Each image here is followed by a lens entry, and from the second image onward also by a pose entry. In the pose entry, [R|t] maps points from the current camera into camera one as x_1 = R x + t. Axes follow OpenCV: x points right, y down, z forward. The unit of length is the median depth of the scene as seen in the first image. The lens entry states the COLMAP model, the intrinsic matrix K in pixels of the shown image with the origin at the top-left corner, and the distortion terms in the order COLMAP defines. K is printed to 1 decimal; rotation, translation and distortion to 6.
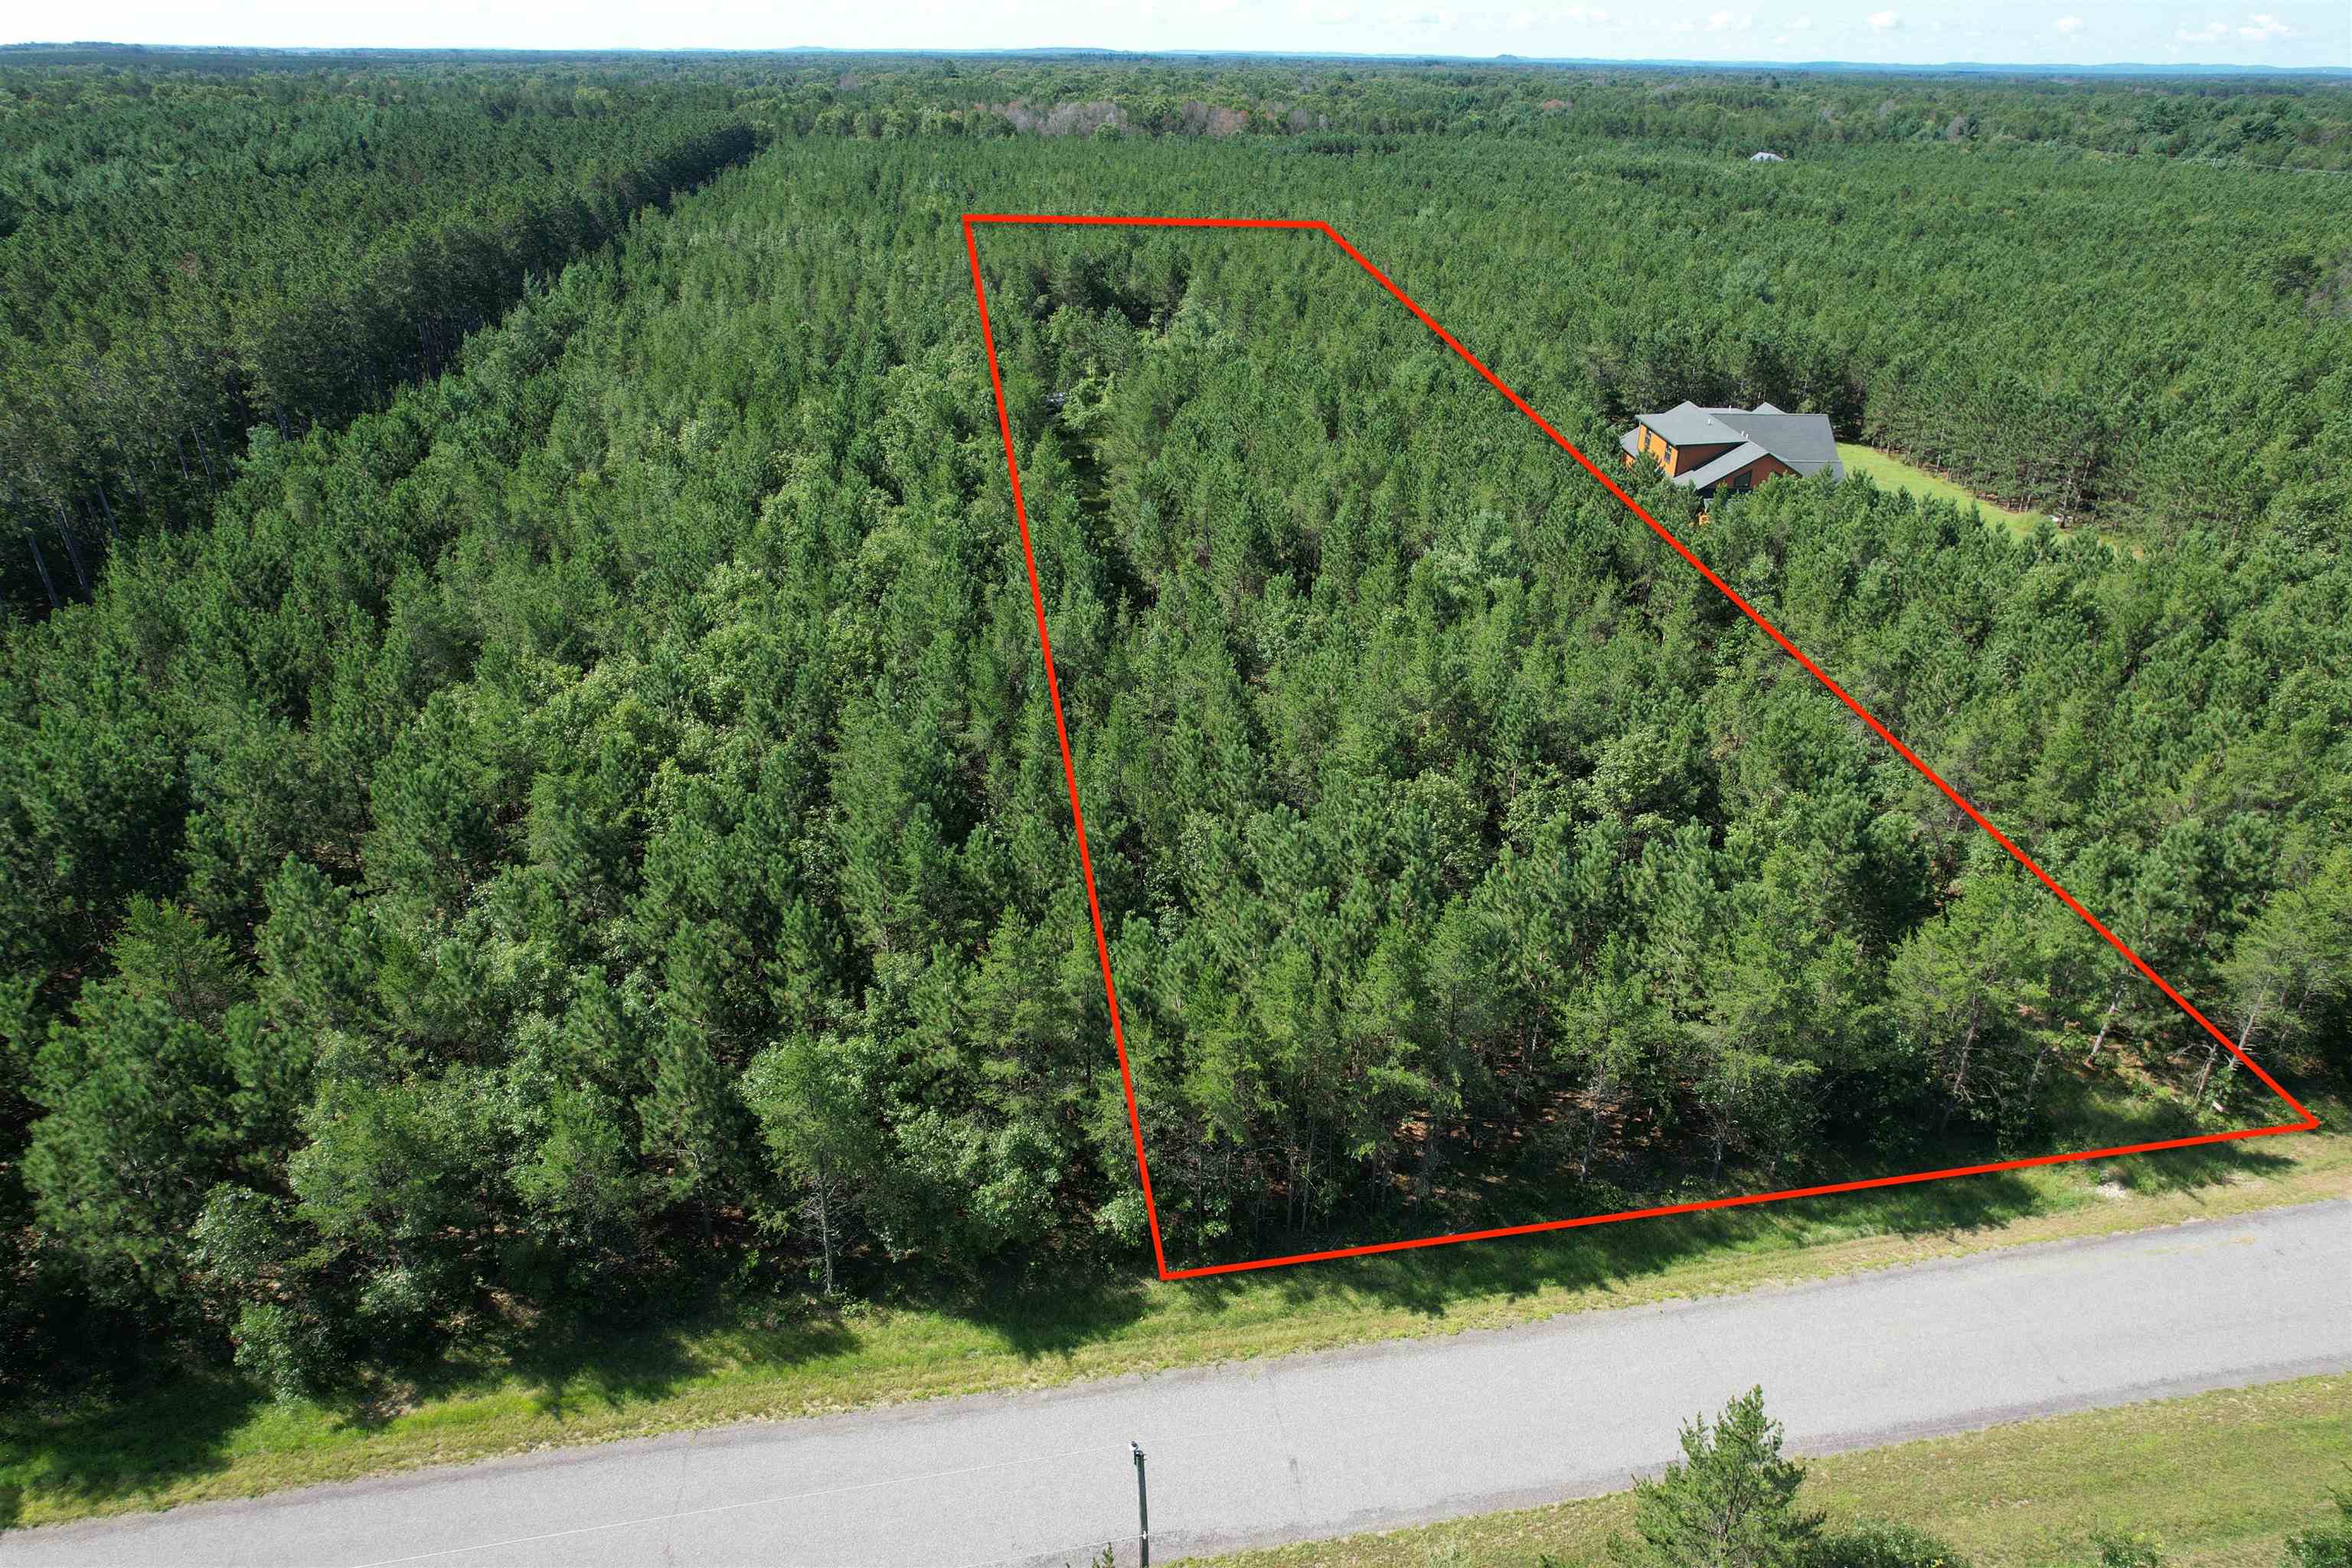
lens RADIAL K [[1501.5, 0, 1184.0], [0, 1501.5, 802.6], [0, 0, 1]] dist [-0.071627, 0.060184]
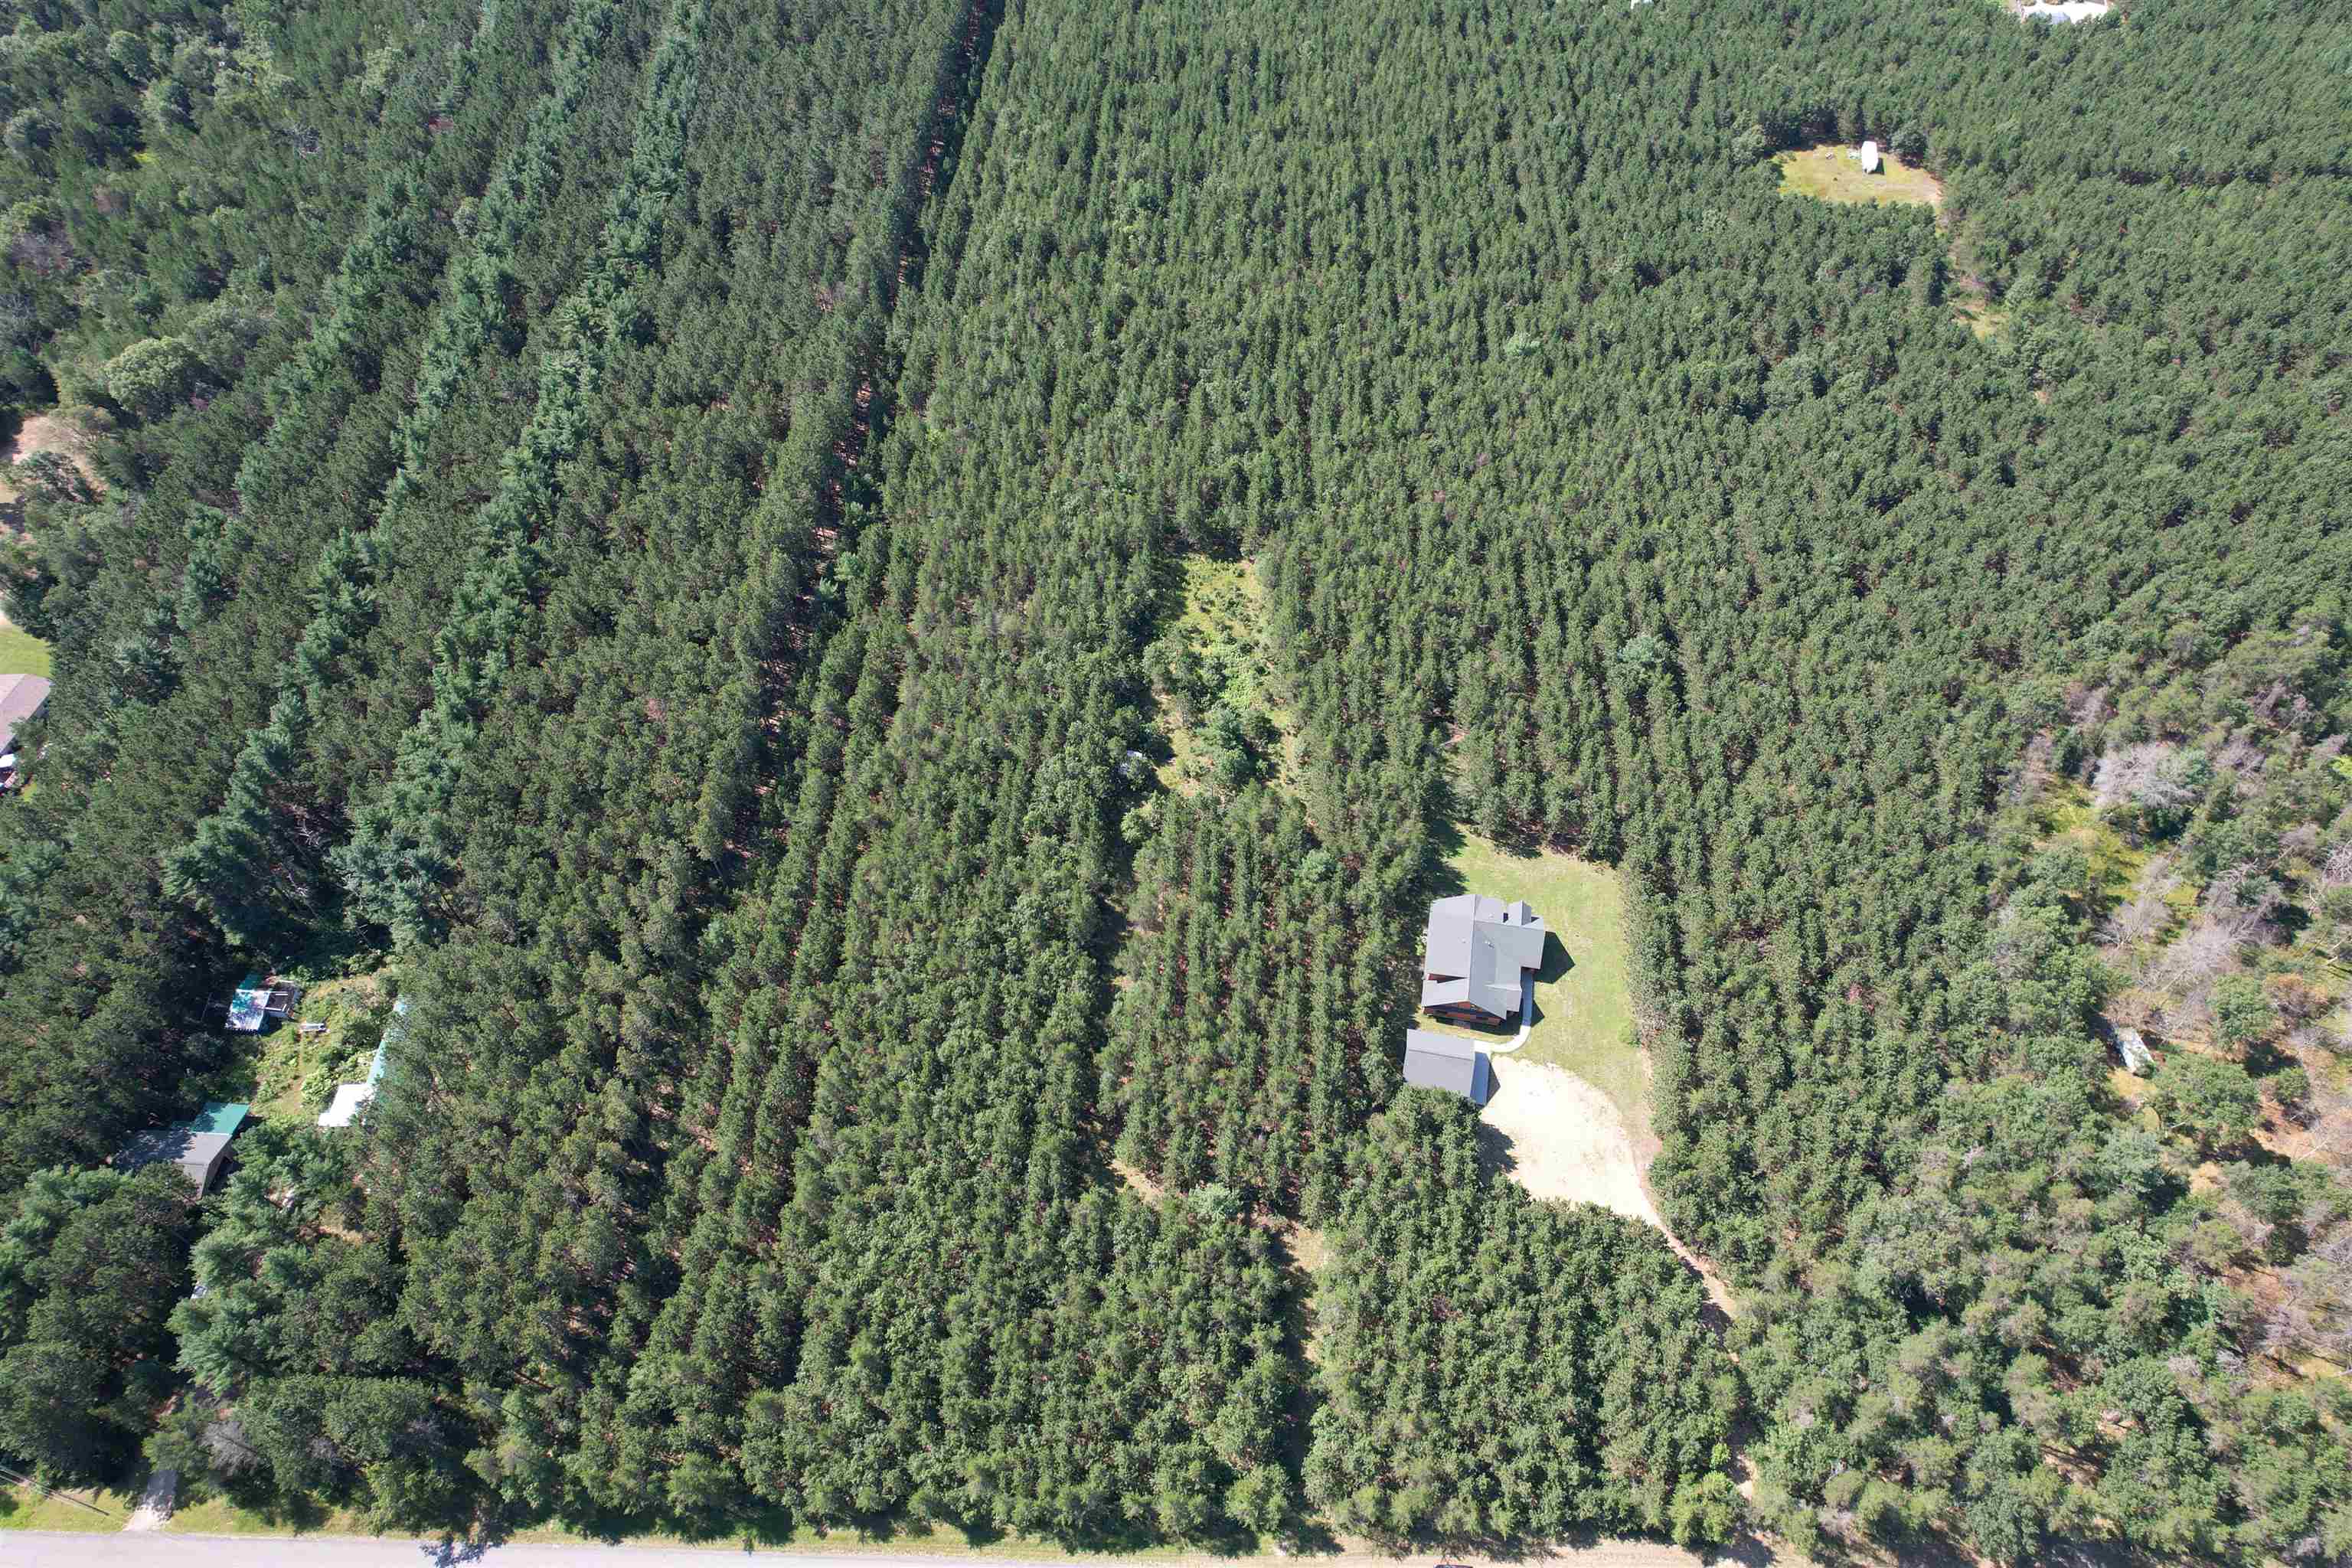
lens RADIAL K [[1501.5, 0, 1182.0], [0, 1501.5, 788.8], [0, 0, 1]] dist [-0.071627, 0.060184]
pose [[0.978030, 0.169048, -0.121986, 0.537188], [-0.099101, 0.891838, 0.441366, -2.992059], [0.183404, -0.419580, 0.888997, -1.466690]]
